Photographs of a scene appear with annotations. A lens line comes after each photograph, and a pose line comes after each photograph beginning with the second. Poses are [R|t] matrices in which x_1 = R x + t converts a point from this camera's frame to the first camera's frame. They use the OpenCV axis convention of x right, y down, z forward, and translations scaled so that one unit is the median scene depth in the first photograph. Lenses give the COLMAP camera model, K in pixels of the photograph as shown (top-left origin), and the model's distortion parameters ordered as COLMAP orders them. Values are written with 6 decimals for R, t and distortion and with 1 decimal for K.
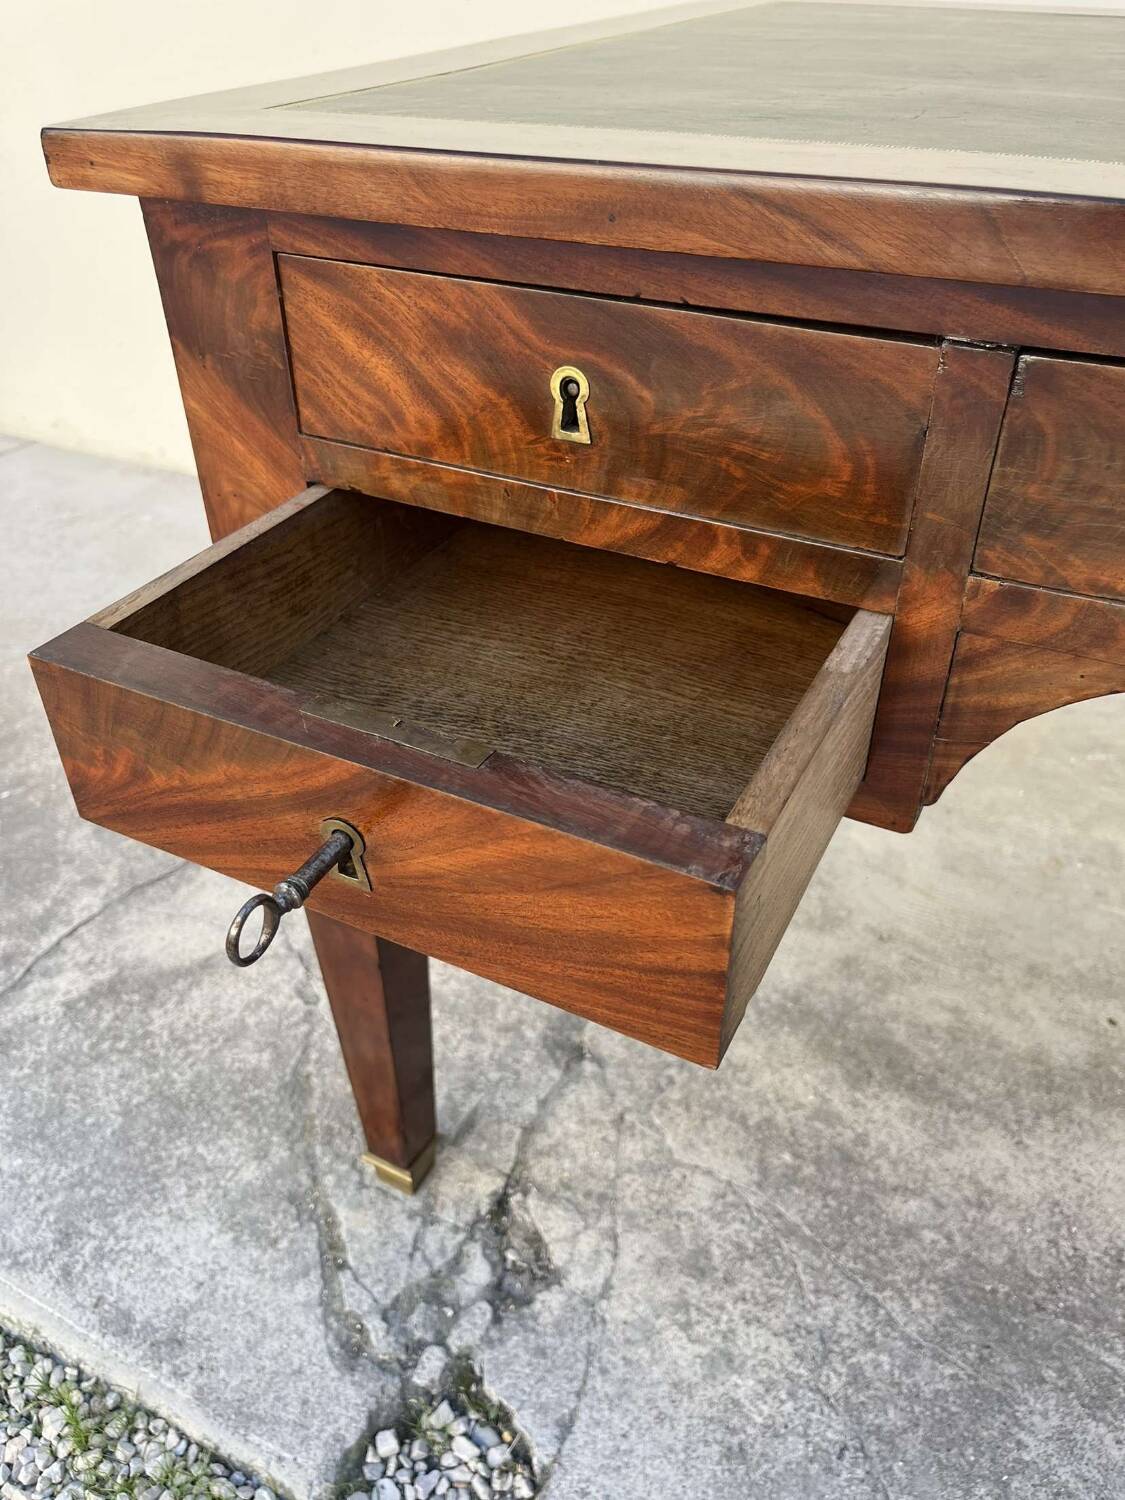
lens RADIAL K [[1144.3, 0, 556.6], [0, 1144.3, 741.7], [0, 0, 1]] dist [0.060396, -0.092386]
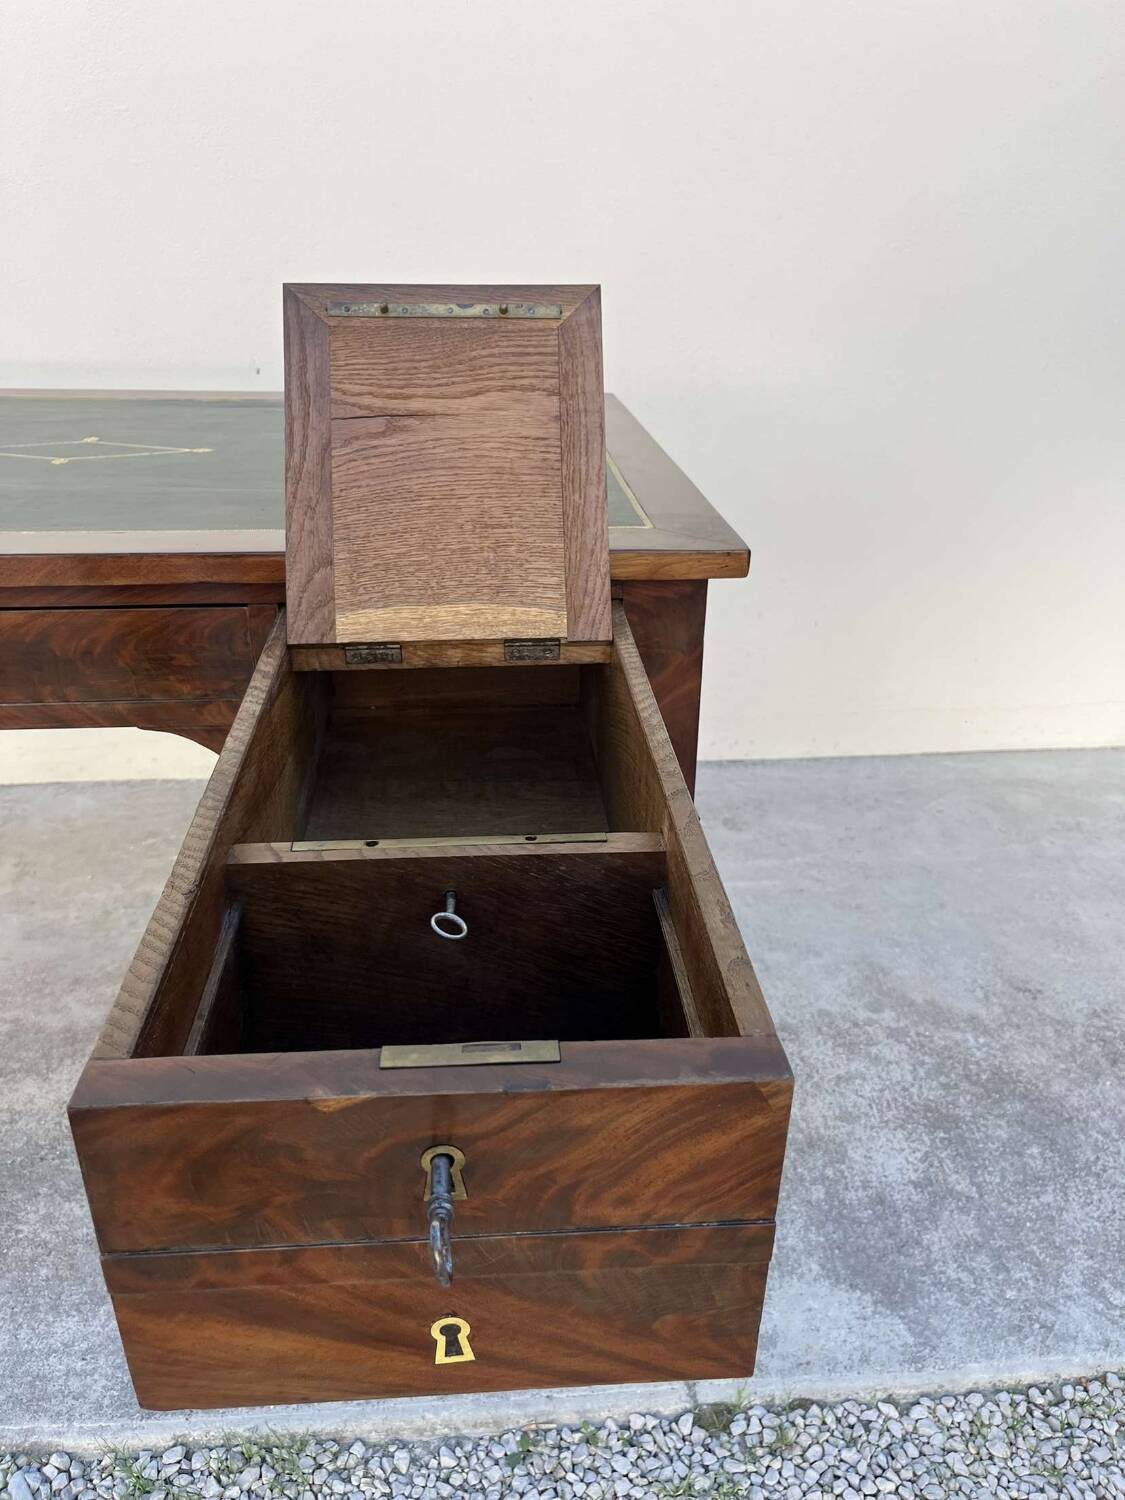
lens RADIAL K [[1144.3, 0, 561.2], [0, 1144.3, 758.9], [0, 0, 1]] dist [0.060396, -0.092386]
pose [[0.843793, -0.208668, 0.494441, 0.330005], [0.287335, 0.953795, -0.087826, 0.292125], [-0.453269, 0.216177, 0.864763, -0.770757]]
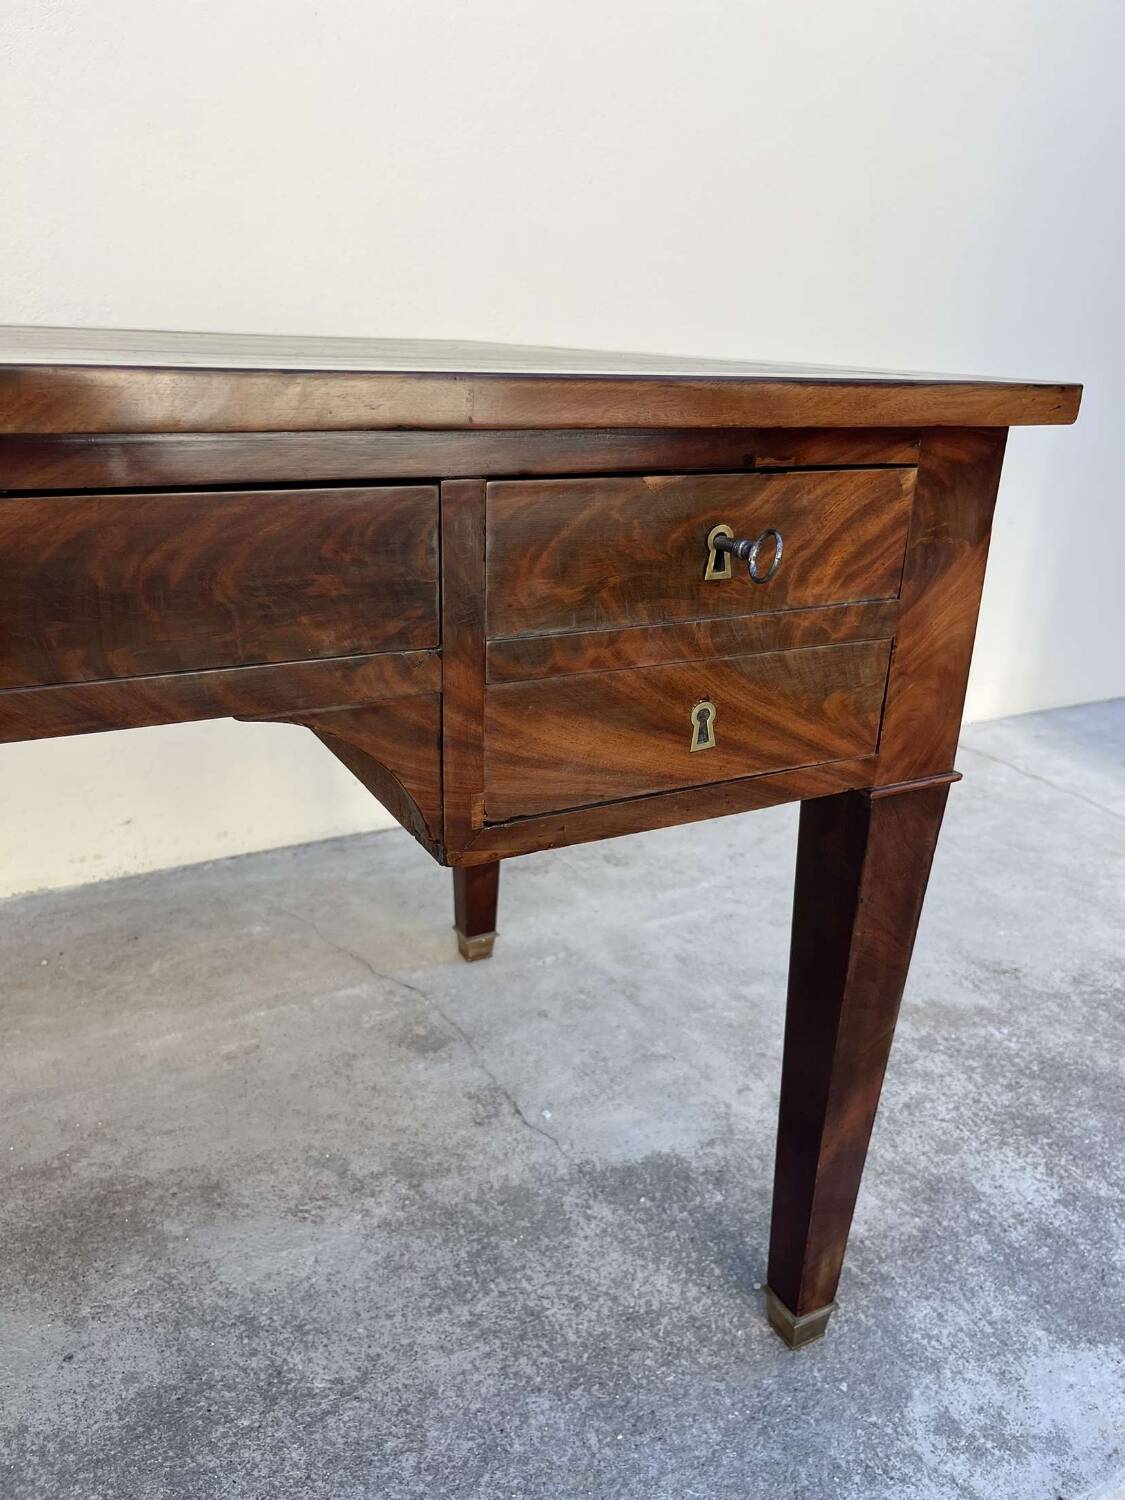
lens RADIAL K [[1144.3, 0, 574.3], [0, 1144.3, 764.6], [0, 0, 1]] dist [0.060396, -0.092386]
pose [[0.564345, -0.259474, 0.783701, 0.156556], [0.438727, 0.898431, -0.018468, 0.167323], [-0.699309, 0.354253, 0.620864, -0.159132]]
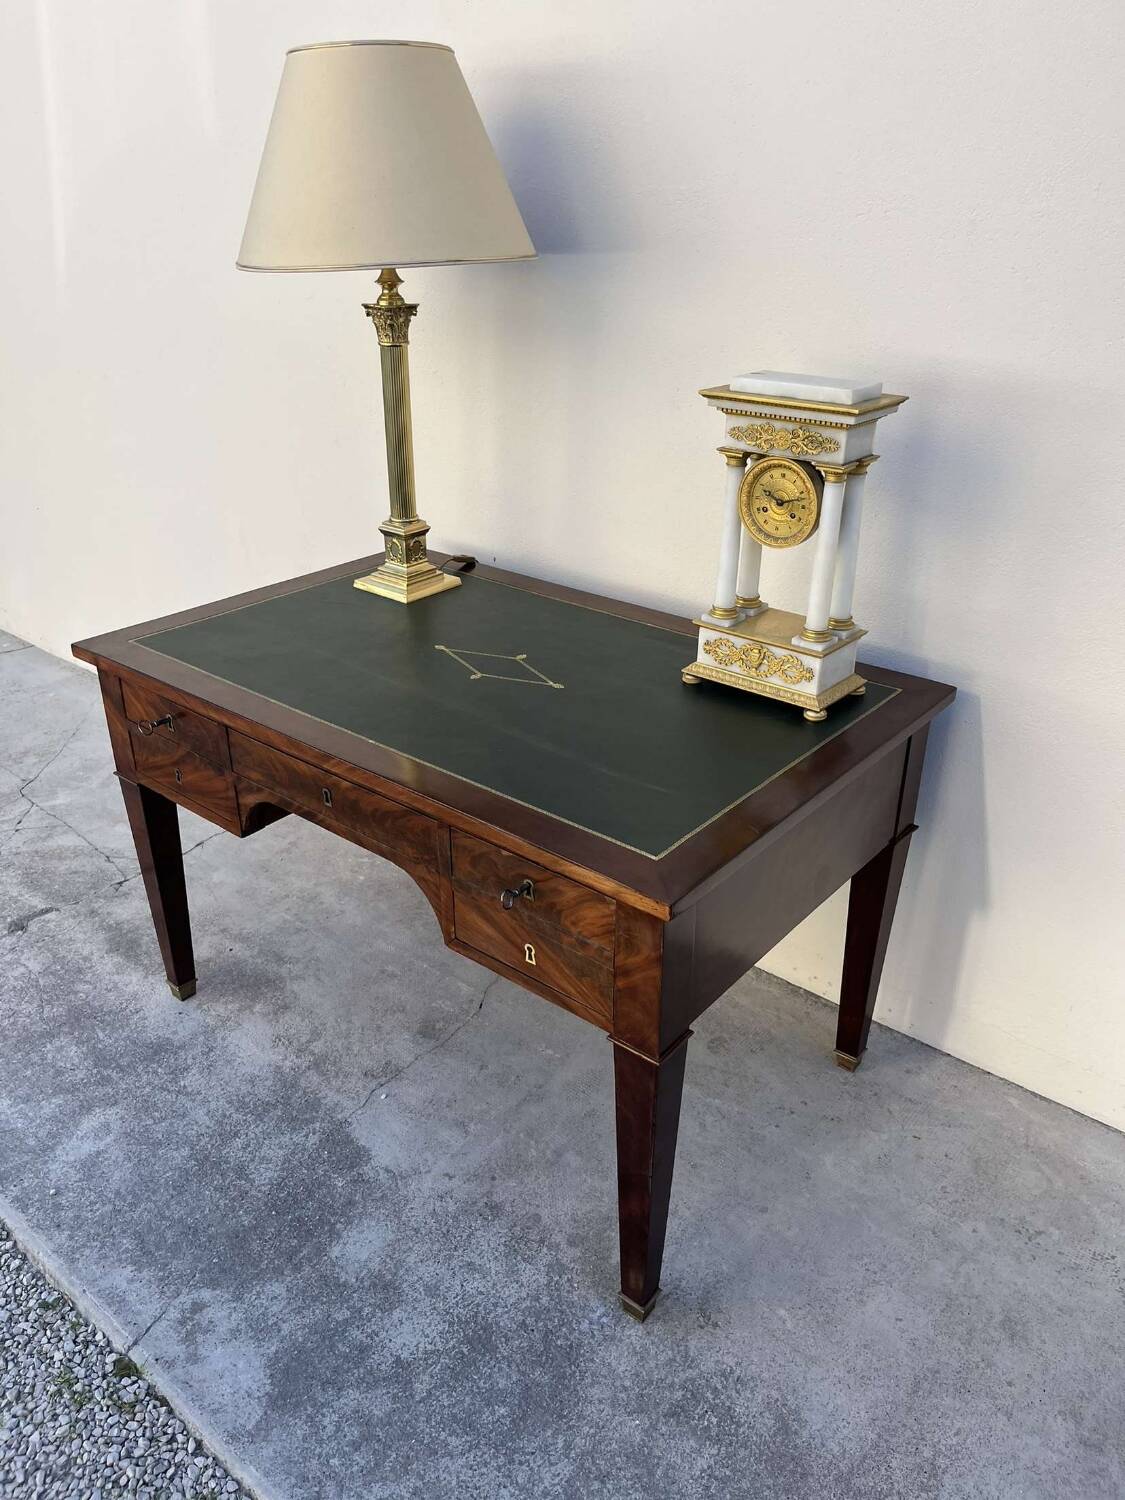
lens RADIAL K [[1144.3, 0, 559.5], [0, 1144.3, 750.5], [0, 0, 1]] dist [0.060396, -0.092386]
pose [[0.973695, 0.116291, -0.195945, 1.831491], [-0.145598, 0.979033, -0.142465, 0.096611], [0.175269, 0.167247, 0.970211, -1.456767]]
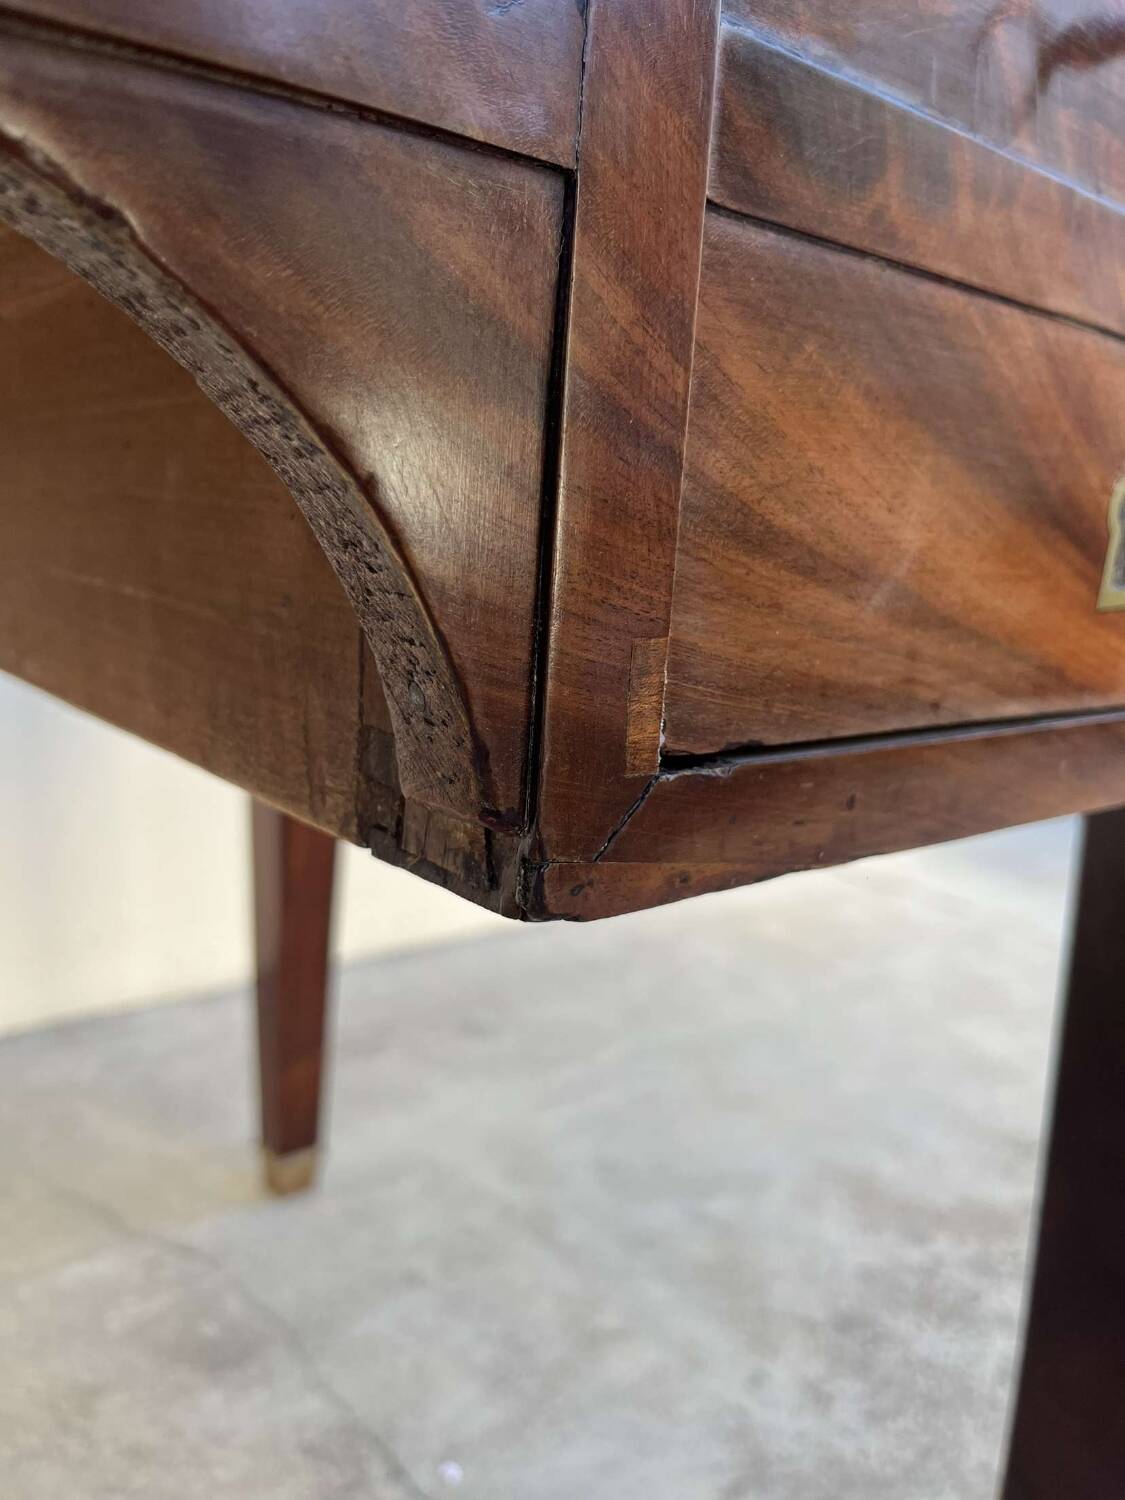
lens RADIAL K [[1195.3, 0, 547.3], [0, 1195.3, 758.3], [0, 0, 1]] dist [0.005604, -0.026298]
pose [[0.400409, -0.141371, 0.905366, 0.467227], [0.476183, 0.876246, -0.073774, 0.168965], [-0.782893, 0.460660, 0.418175, 0.251832]]
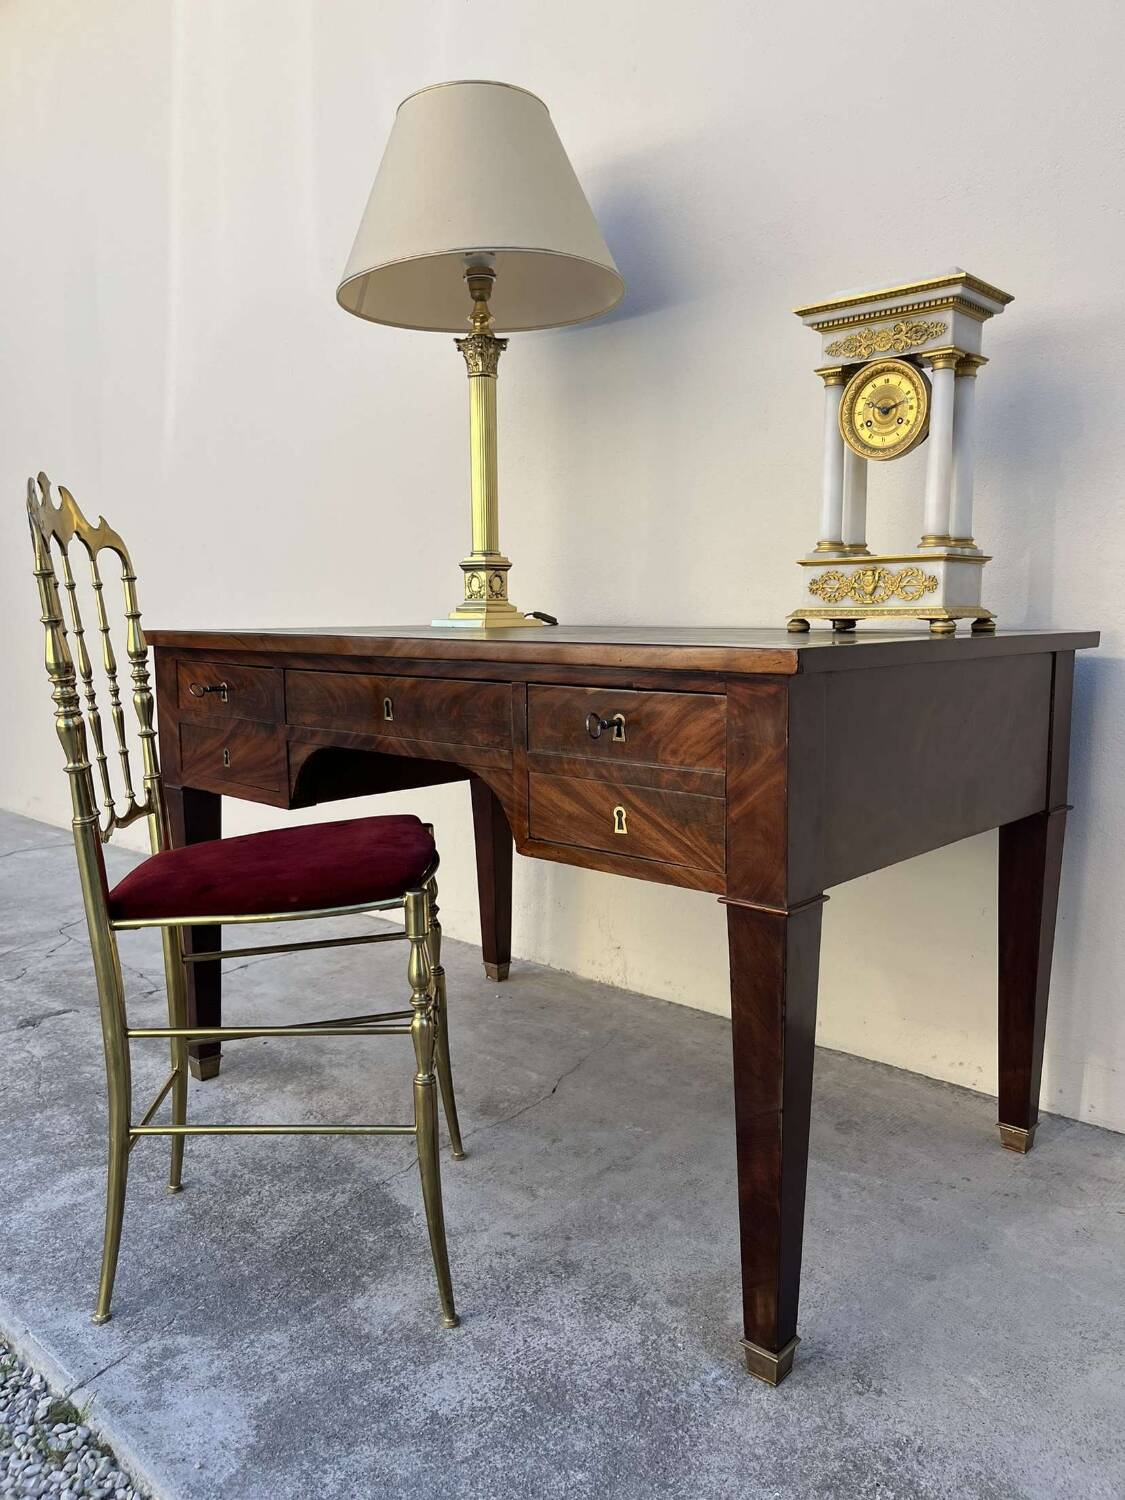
lens RADIAL K [[1144.3, 0, 569.5], [0, 1144.3, 744.2], [0, 0, 1]] dist [0.060396, -0.092386]
pose [[0.960151, 0.042496, -0.276233, 1.812295], [-0.167940, 0.877759, -0.448705, 0.710126], [0.223398, 0.477215, 0.849917, -1.005958]]
